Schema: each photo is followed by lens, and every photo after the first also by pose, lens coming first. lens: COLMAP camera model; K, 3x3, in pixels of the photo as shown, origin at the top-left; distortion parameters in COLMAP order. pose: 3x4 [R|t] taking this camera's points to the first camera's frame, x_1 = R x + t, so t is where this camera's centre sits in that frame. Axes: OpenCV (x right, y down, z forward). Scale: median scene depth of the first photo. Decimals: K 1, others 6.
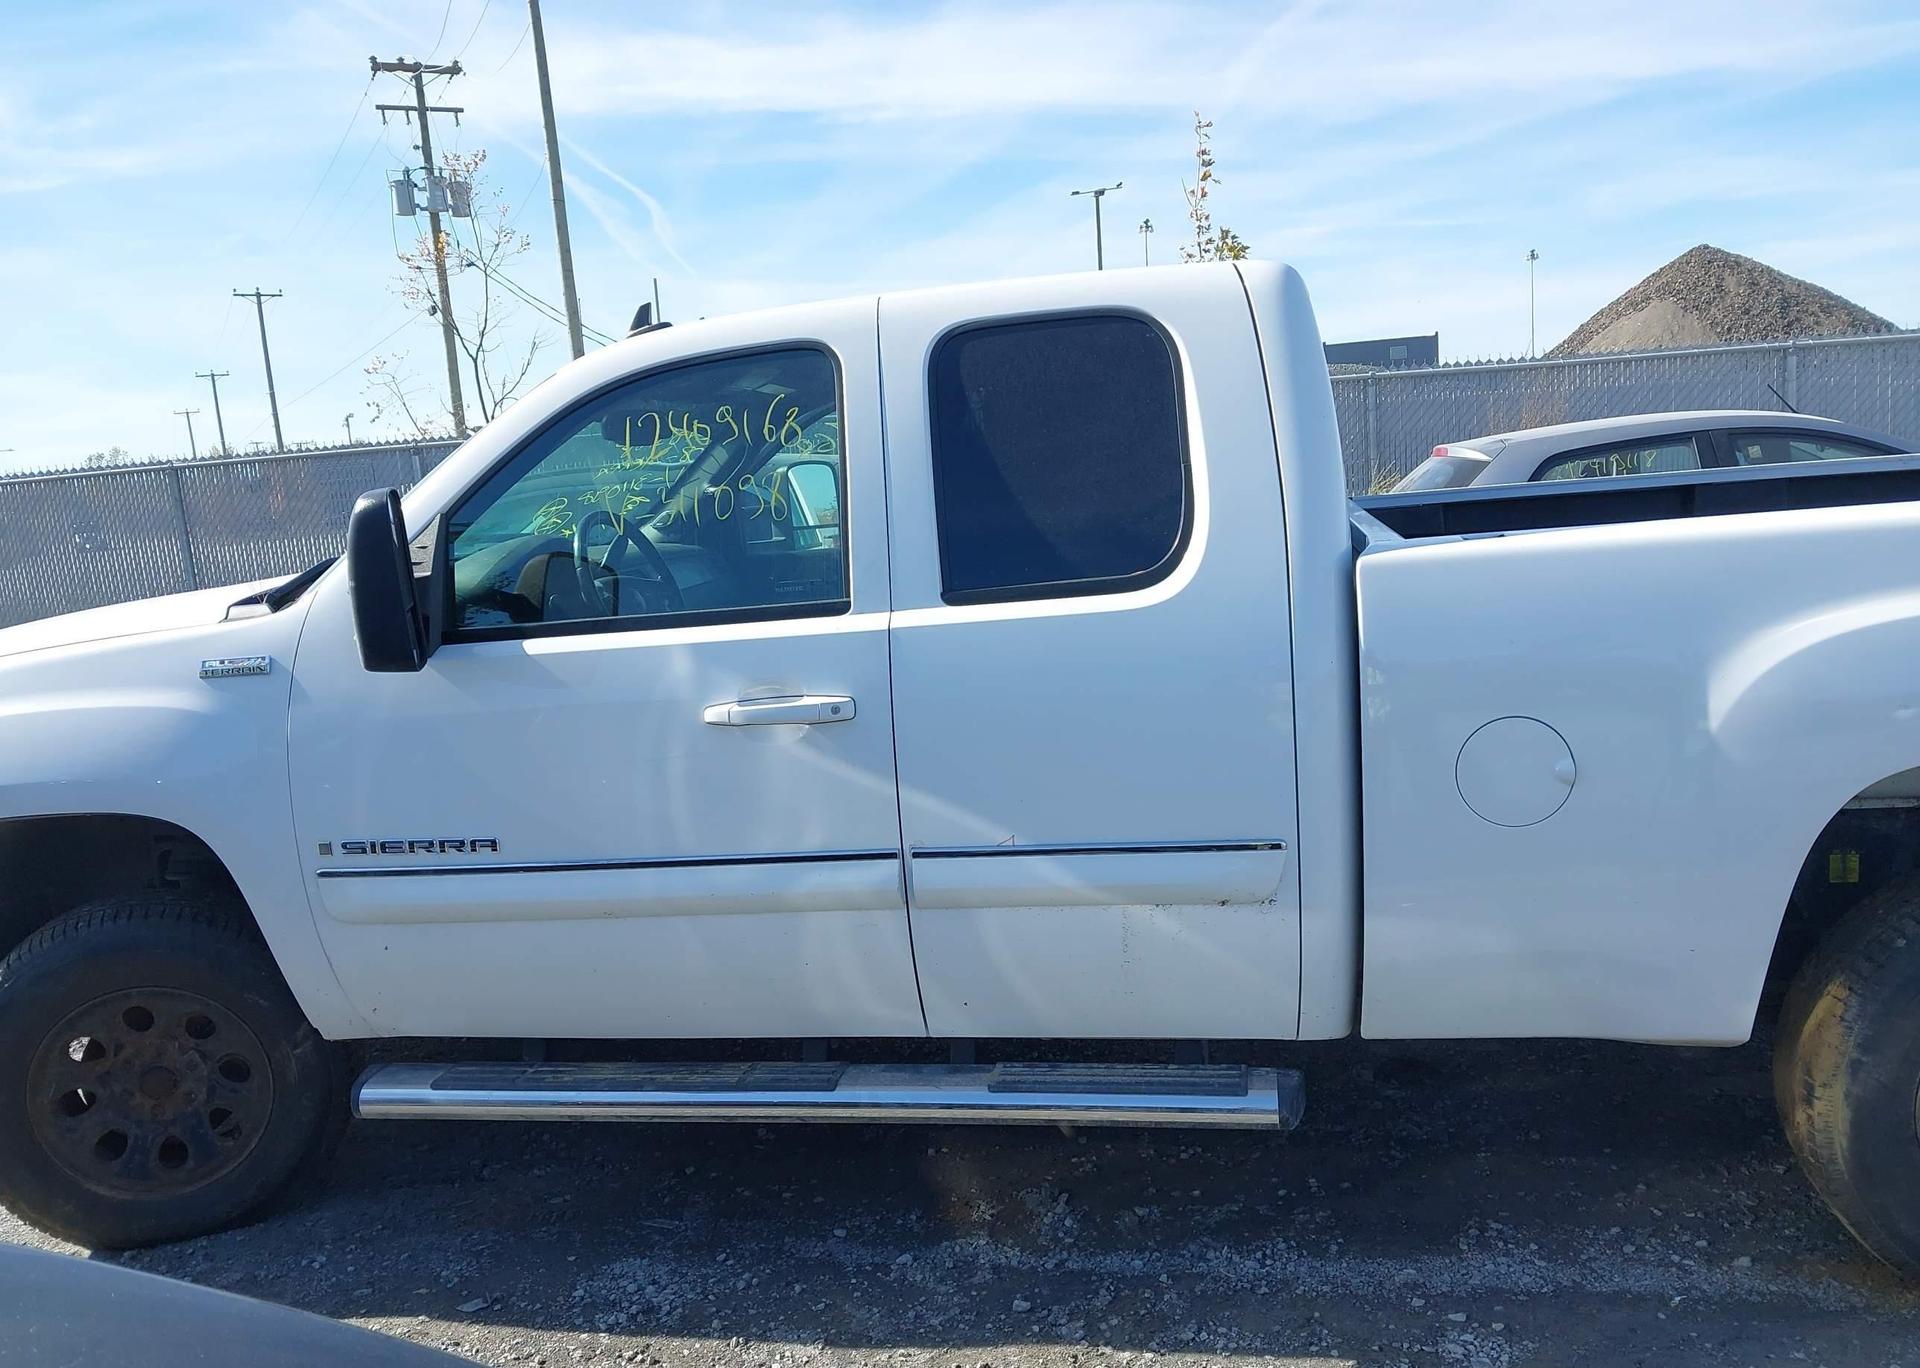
lens RADIAL K [[1508.8, 0, 949.1], [0, 1508.8, 691.2], [0, 0, 1]] dist [0.016726, -0.009932]
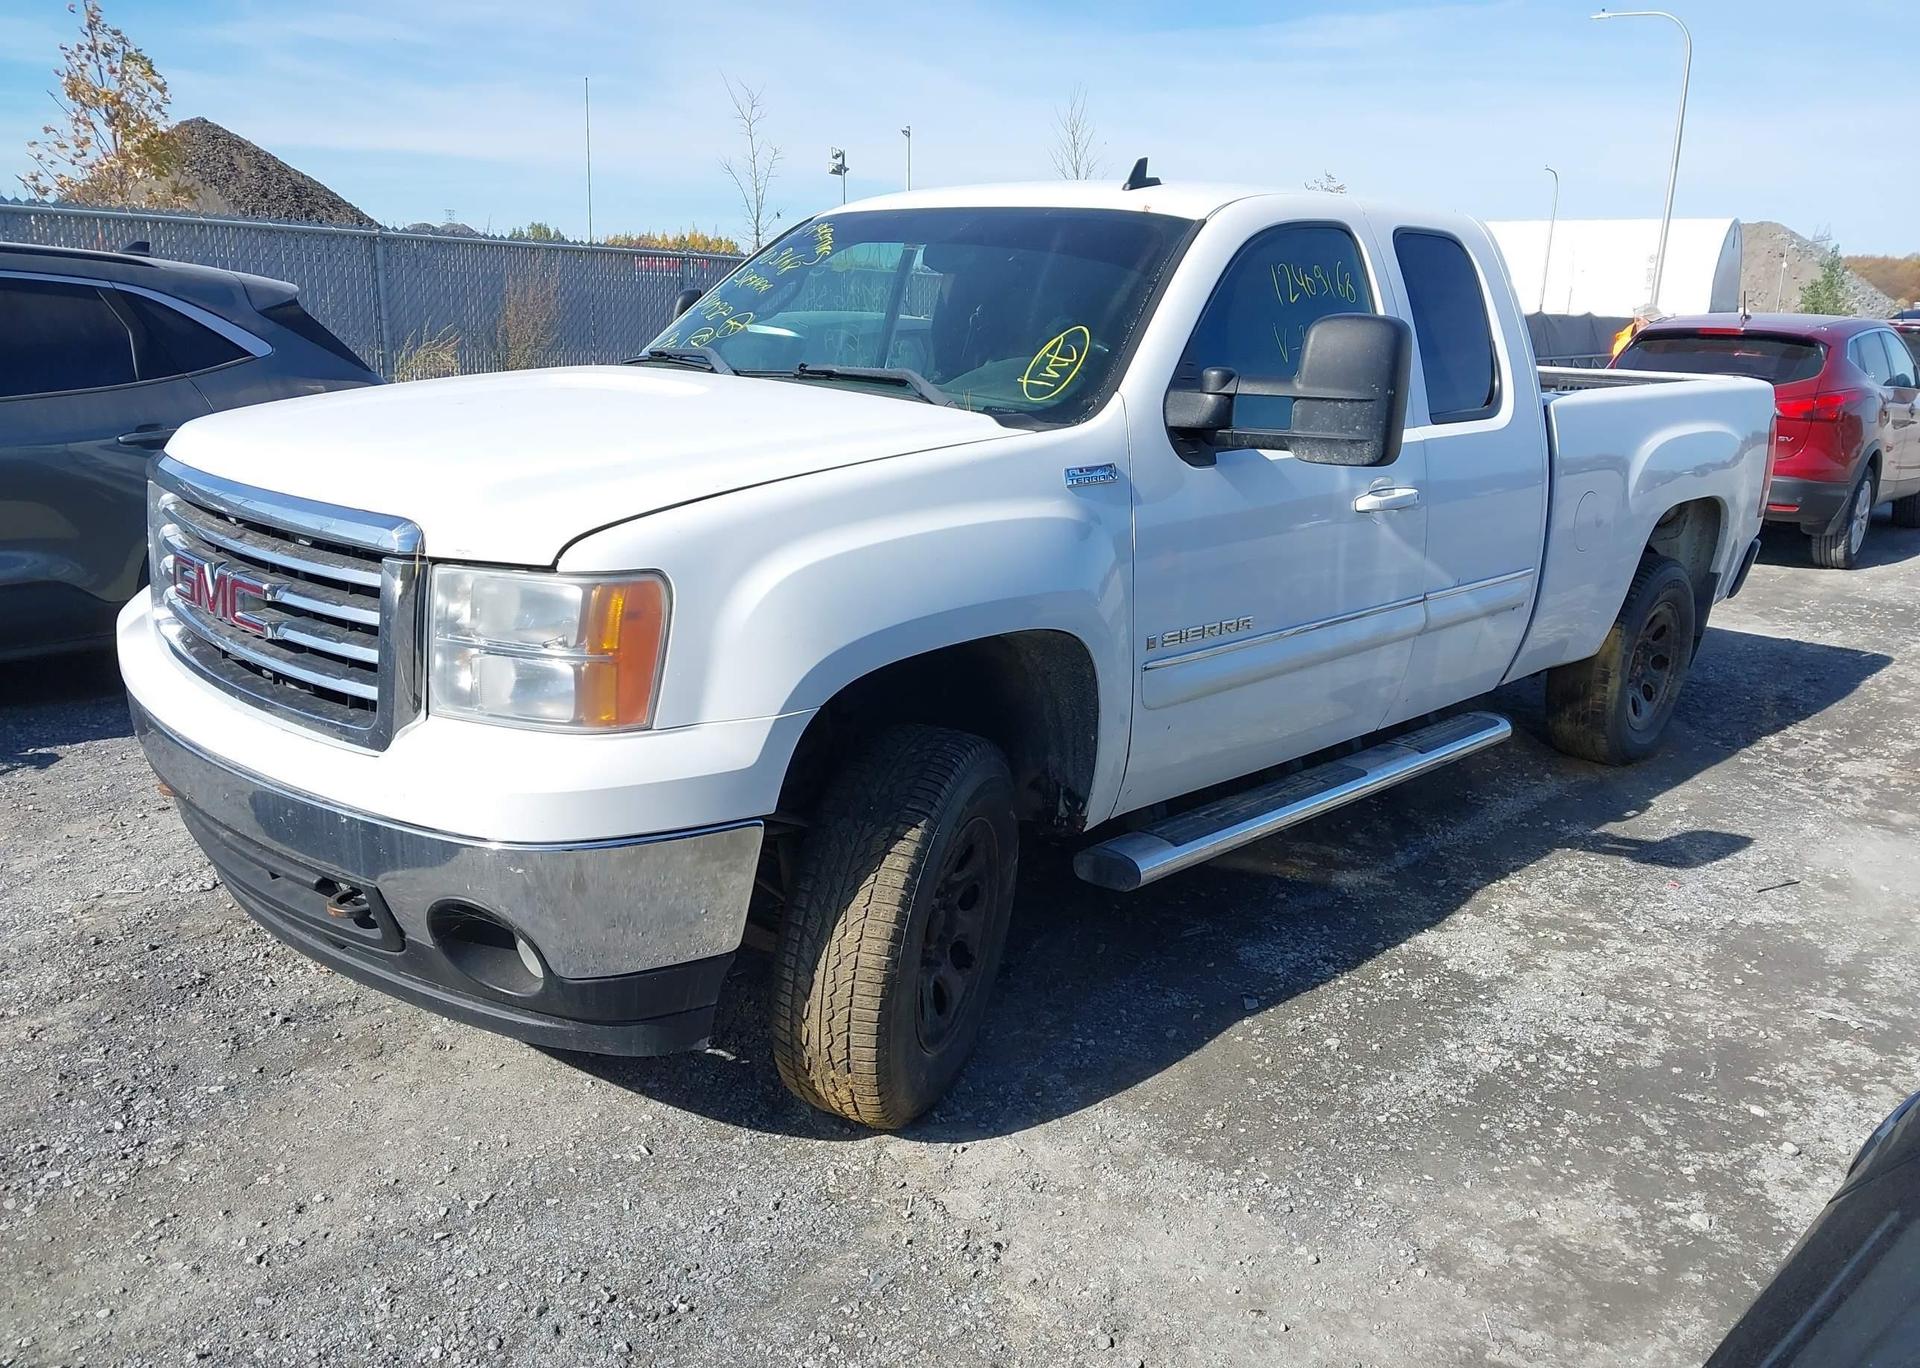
lens RADIAL K [[1508.8, 0, 947.6], [0, 1508.8, 679.9], [0, 0, 1]] dist [0.016726, -0.009932]
pose [[0.543250, -0.110704, 0.832240, -1.381203], [0.052945, 0.993813, 0.097636, 0.018320], [-0.837900, -0.008978, 0.545750, 0.531033]]
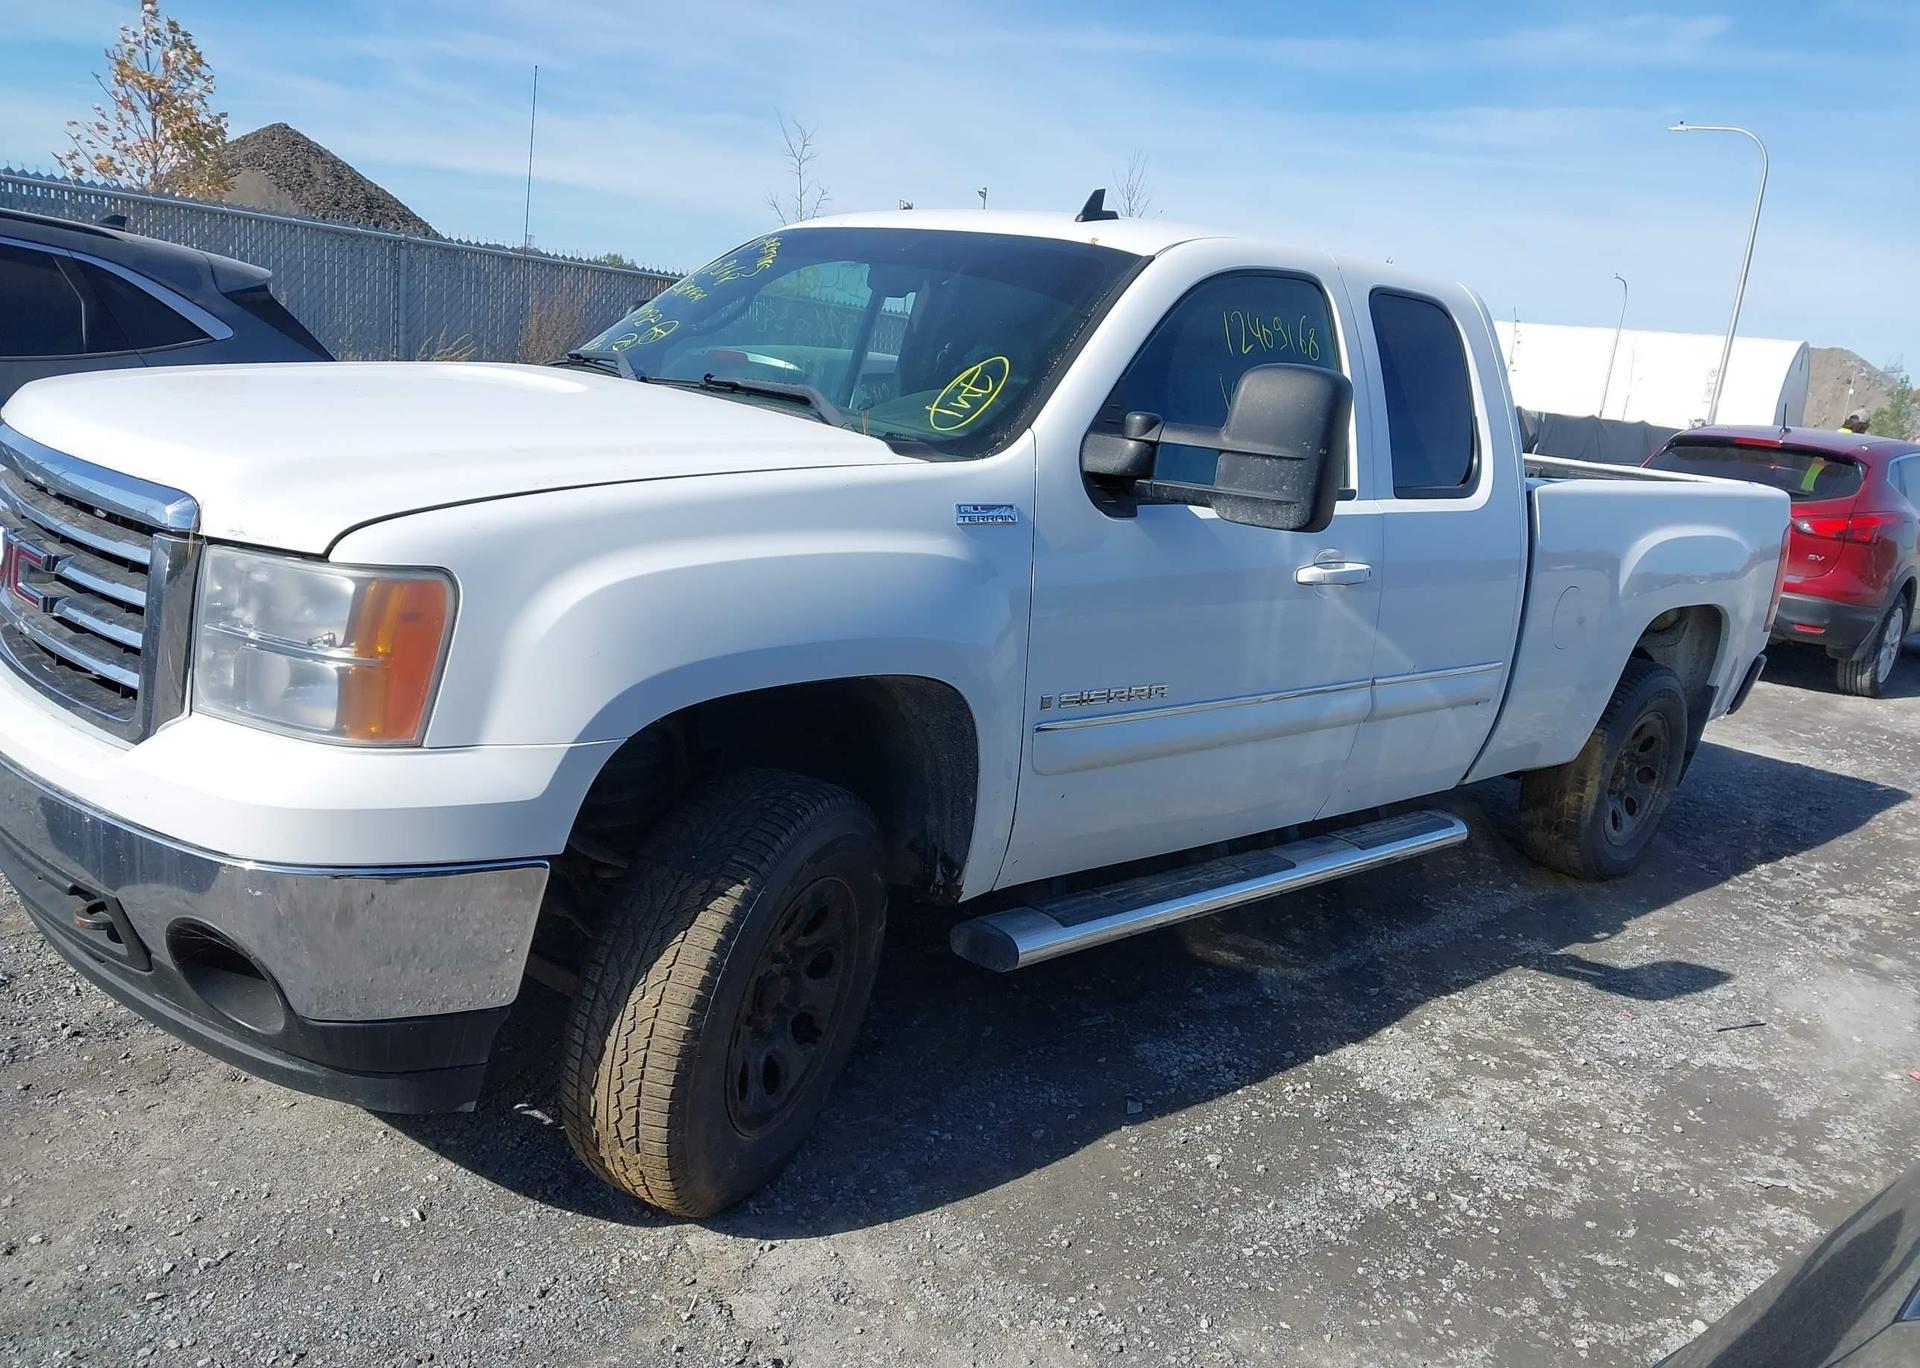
lens RADIAL K [[1508.8, 0, 957.3], [0, 1508.8, 689.8], [0, 0, 1]] dist [0.016726, -0.009932]
pose [[0.564917, -0.038350, 0.824256, -1.248260], [-0.028630, 0.997407, 0.066029, 0.032775], [-0.824651, -0.060899, 0.562355, 0.491174]]
